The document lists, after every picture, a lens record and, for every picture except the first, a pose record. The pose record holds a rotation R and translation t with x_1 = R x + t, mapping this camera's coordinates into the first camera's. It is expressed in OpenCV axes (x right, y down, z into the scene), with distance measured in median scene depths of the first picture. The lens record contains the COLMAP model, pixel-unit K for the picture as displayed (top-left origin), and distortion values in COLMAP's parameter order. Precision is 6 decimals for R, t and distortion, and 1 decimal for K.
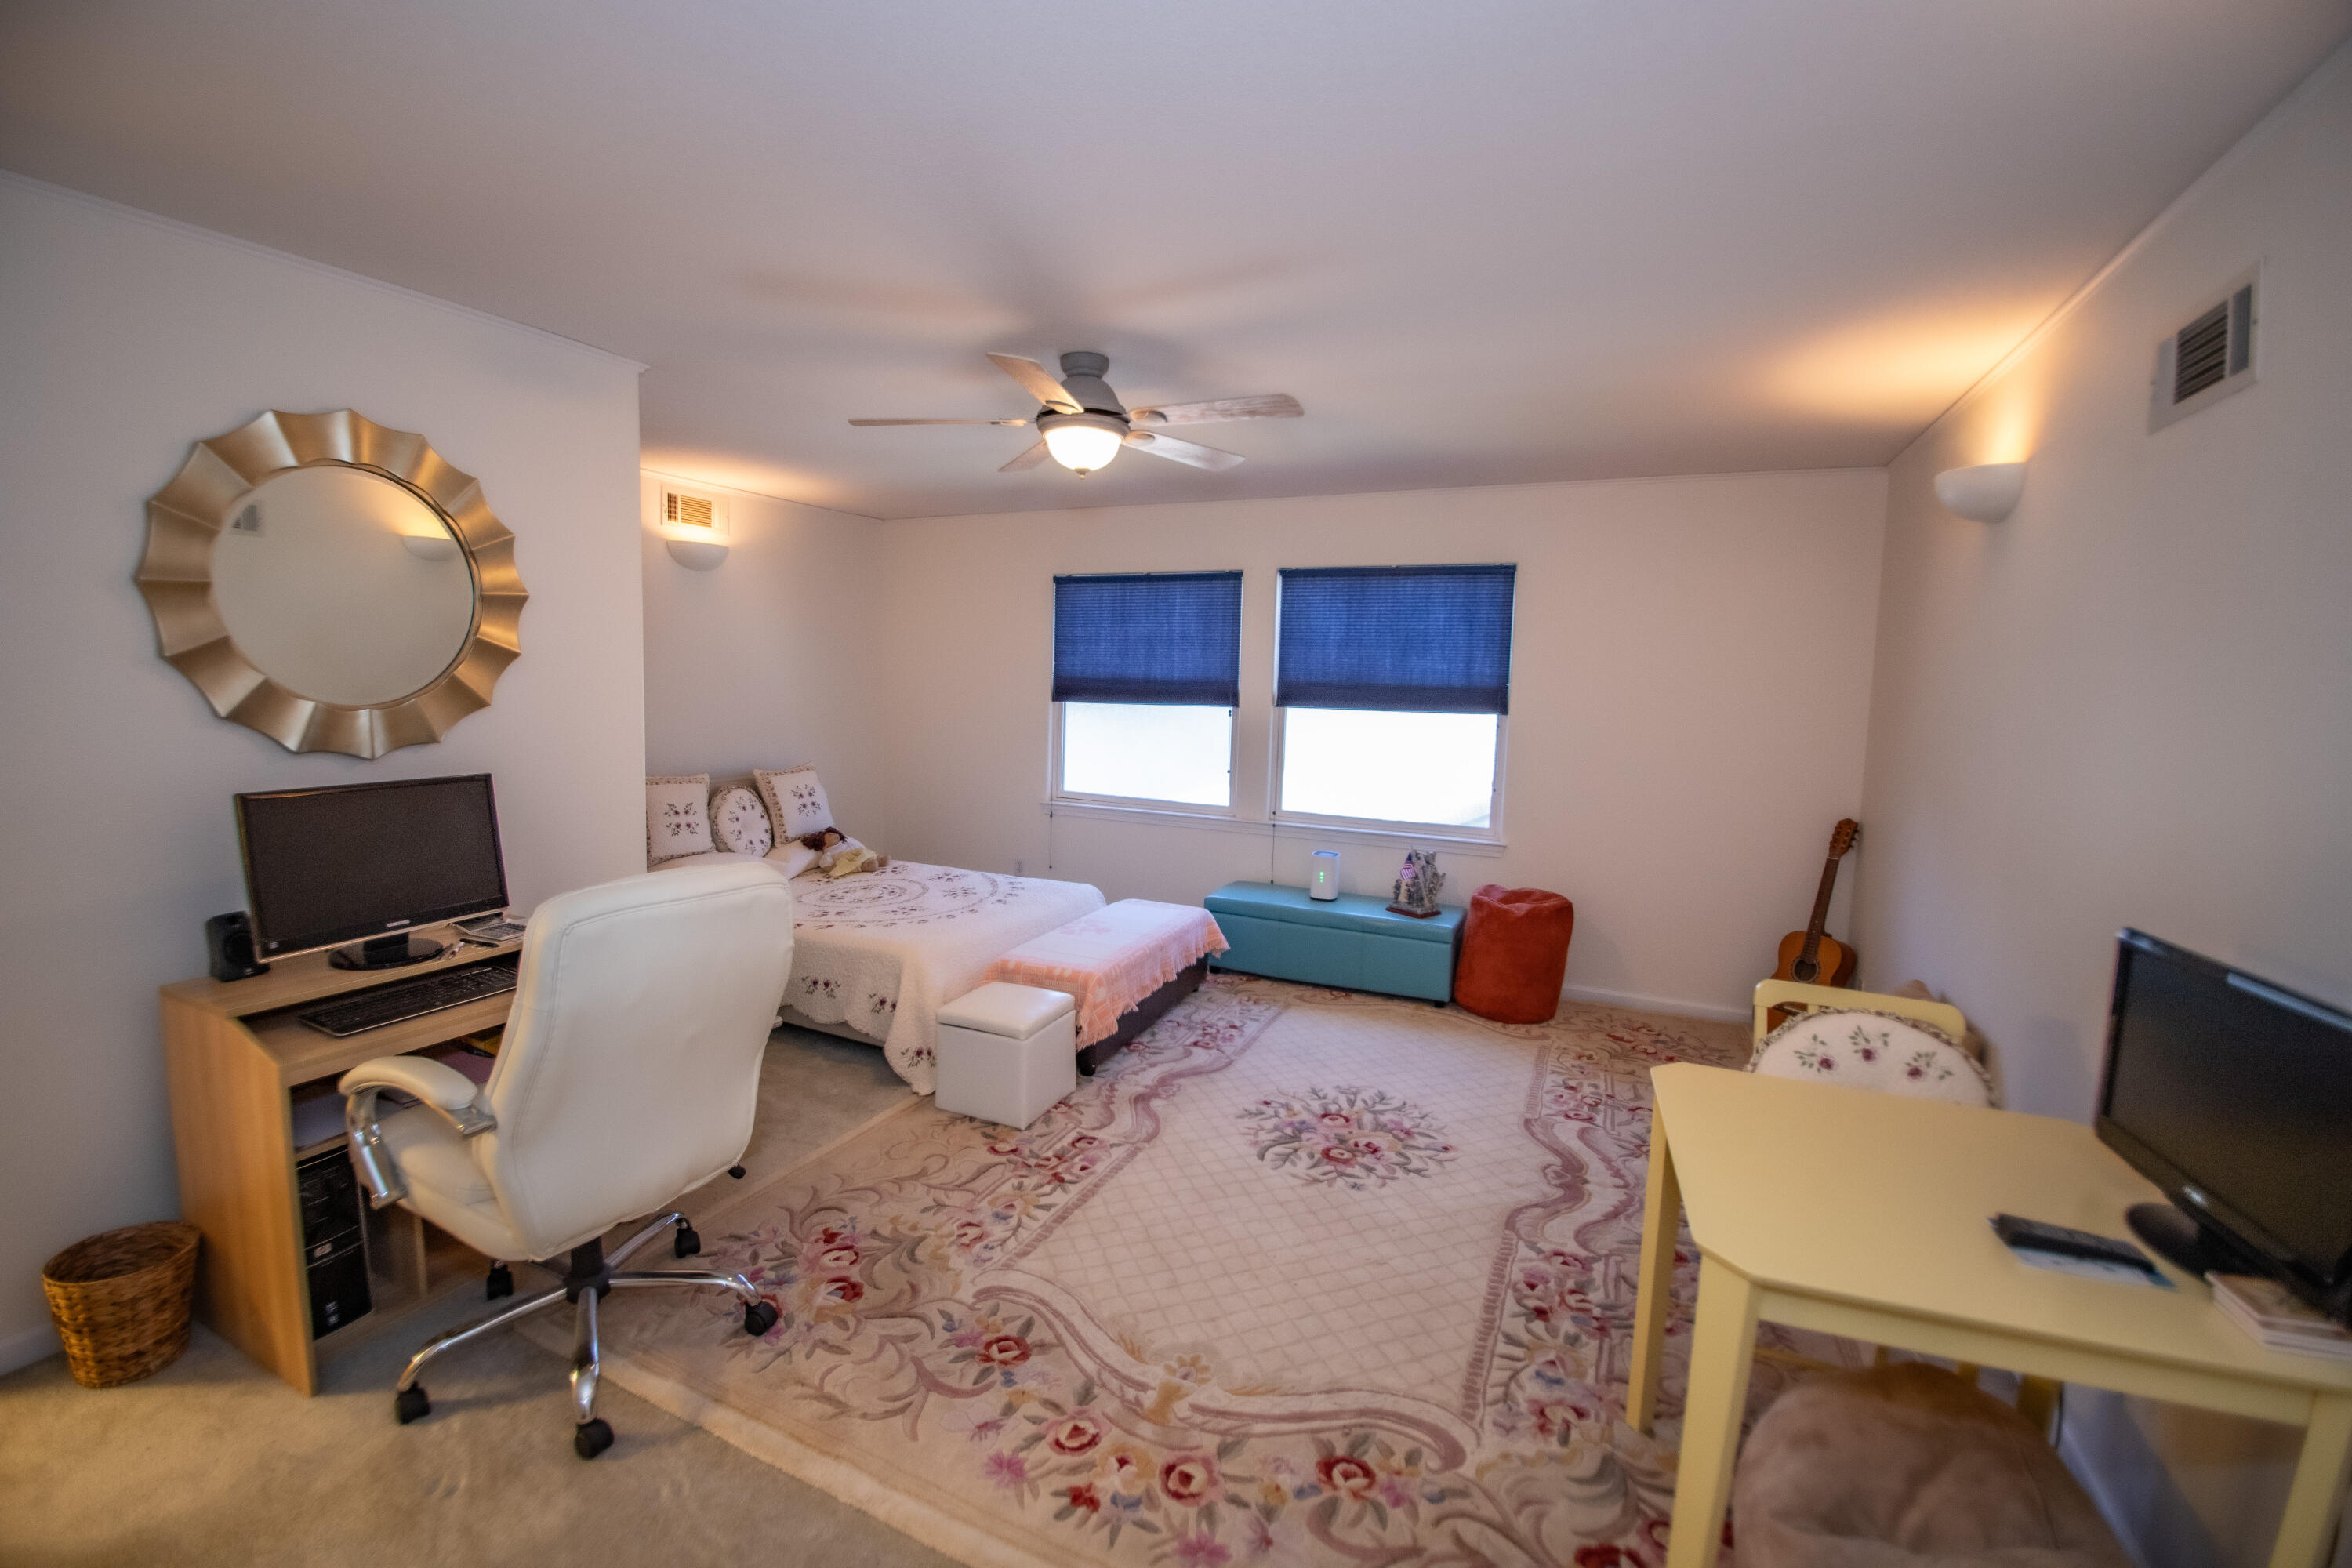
lens RADIAL K [[985.4, 0, 1152.0], [0, 985.4, 763.6], [0, 0, 1]] dist [-0.029712, -0.006125]
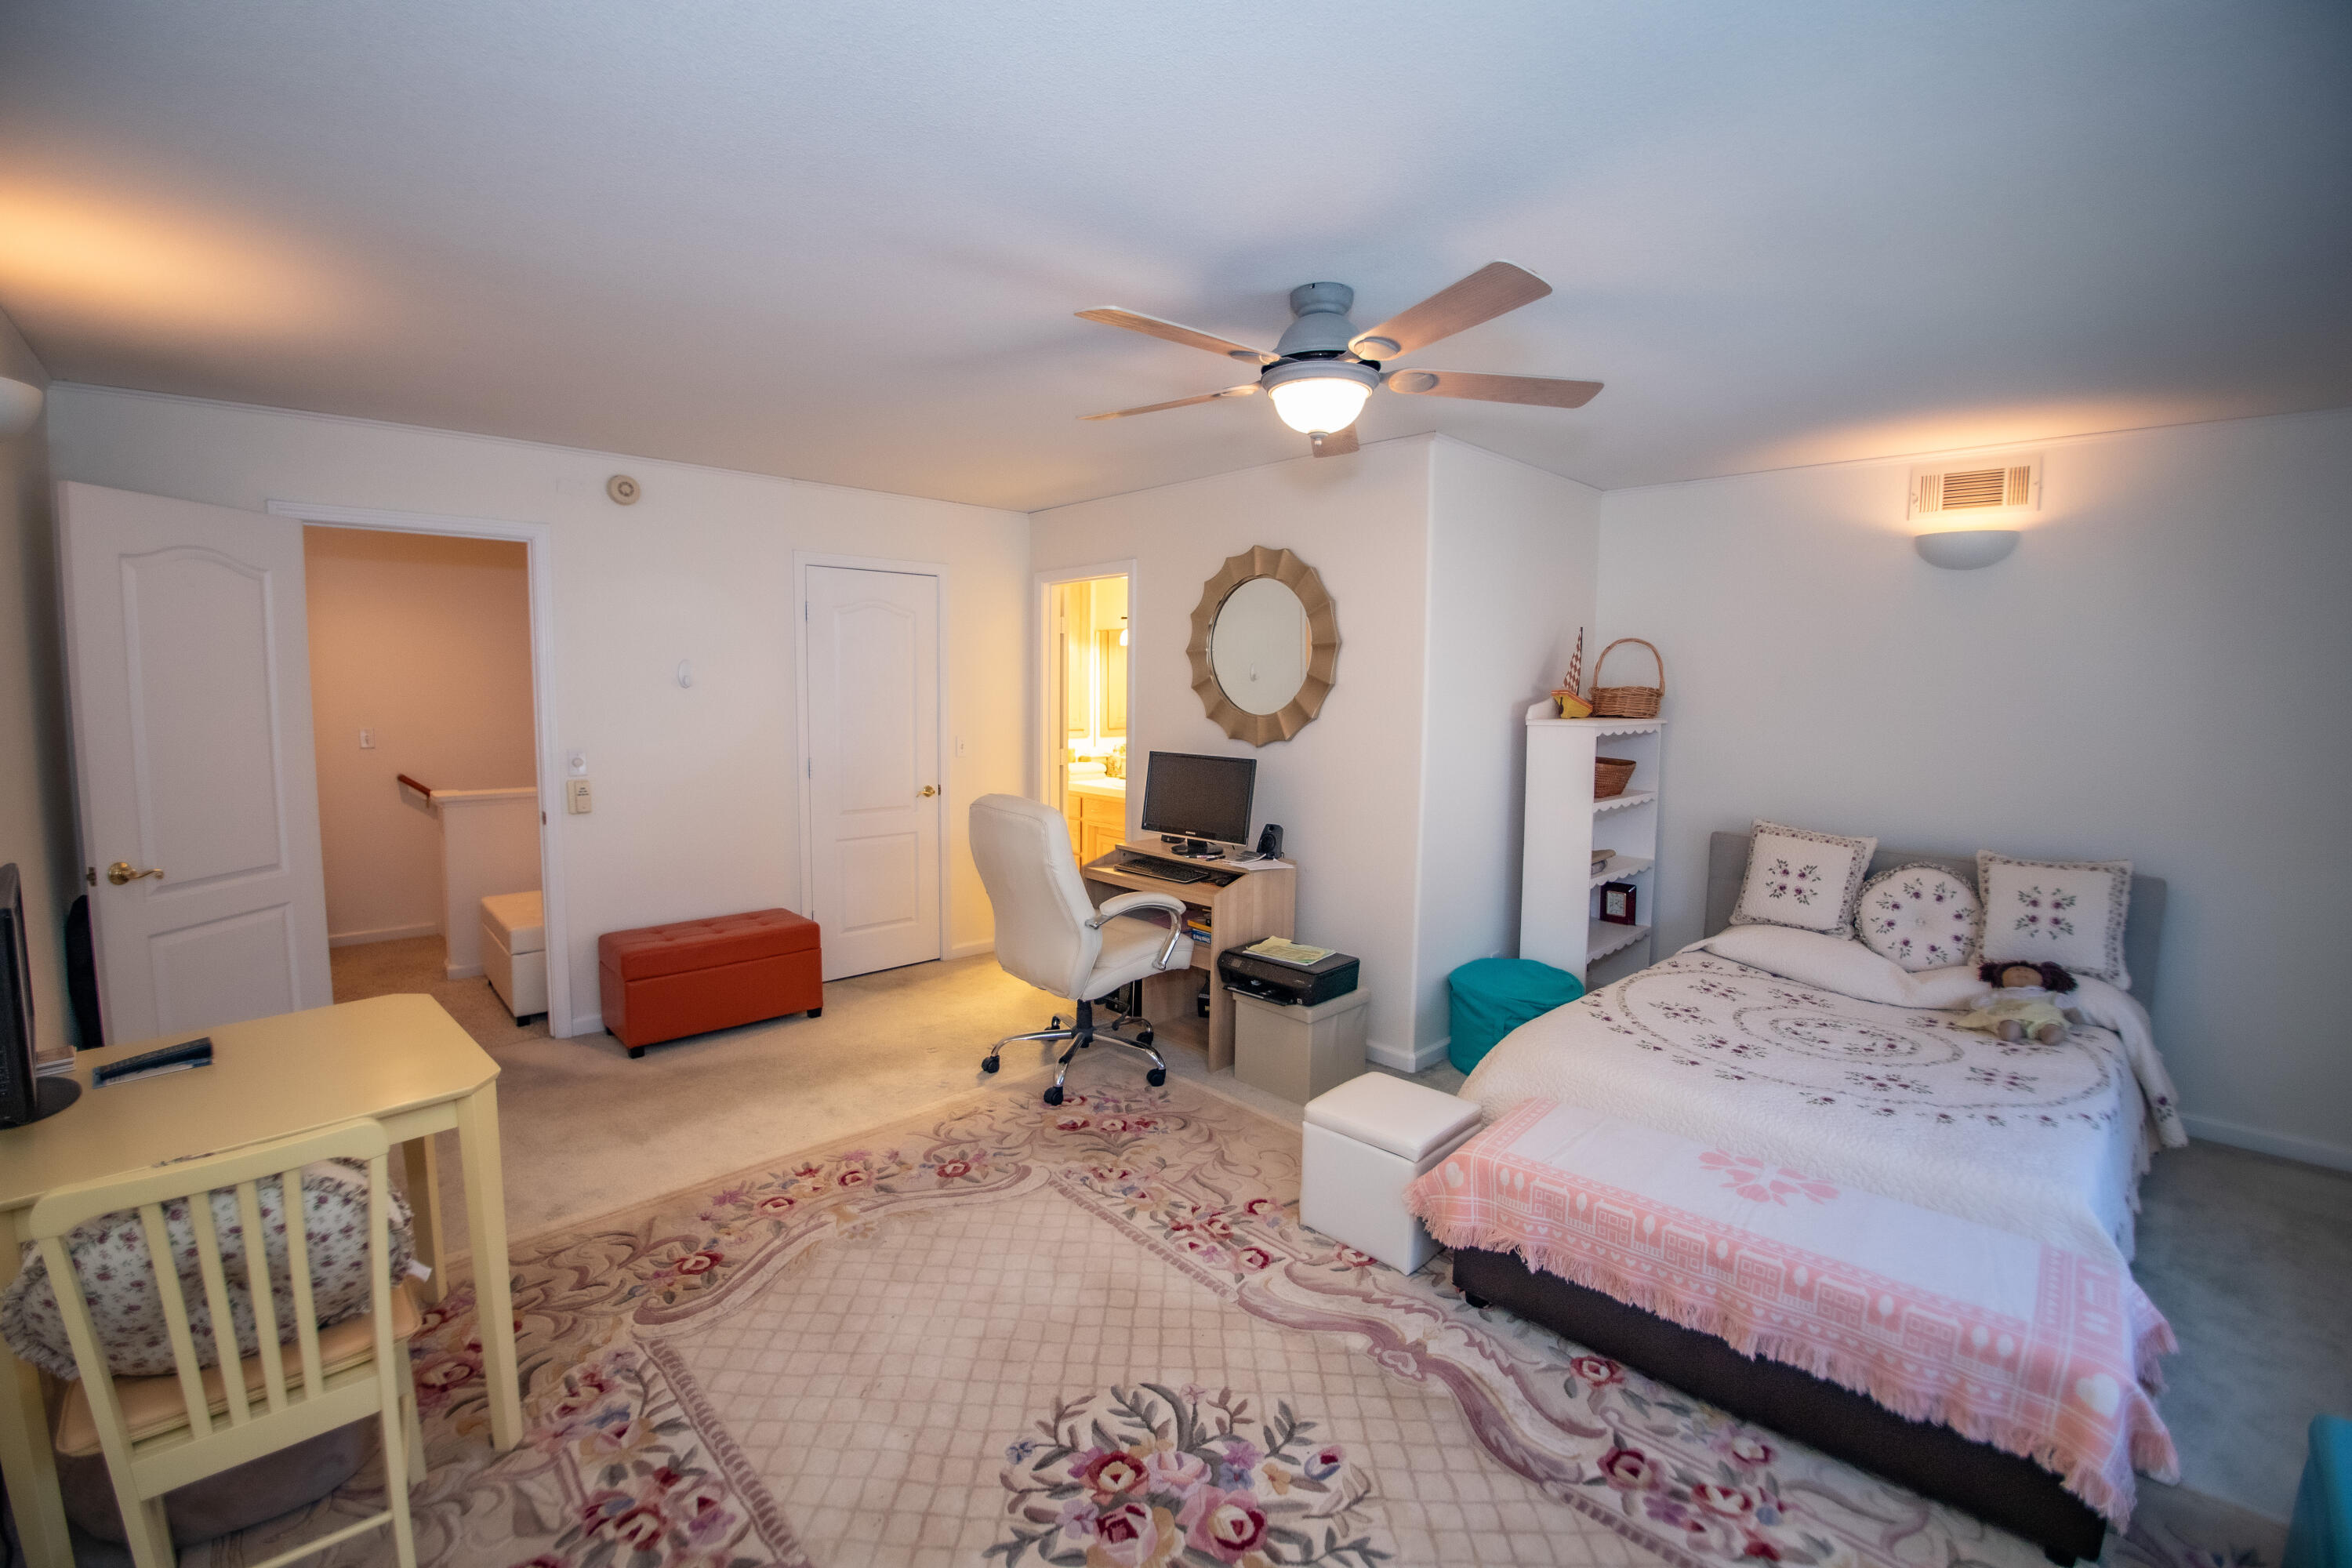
lens RADIAL K [[985.4, 0, 1162.8], [0, 985.4, 767.0], [0, 0, 1]] dist [-0.029712, -0.006125]
pose [[-0.353103, 0.052925, -0.934086, 0.944194], [-0.103270, 0.990093, 0.095137, -0.124977], [0.929867, 0.130057, -0.344140, 1.545496]]
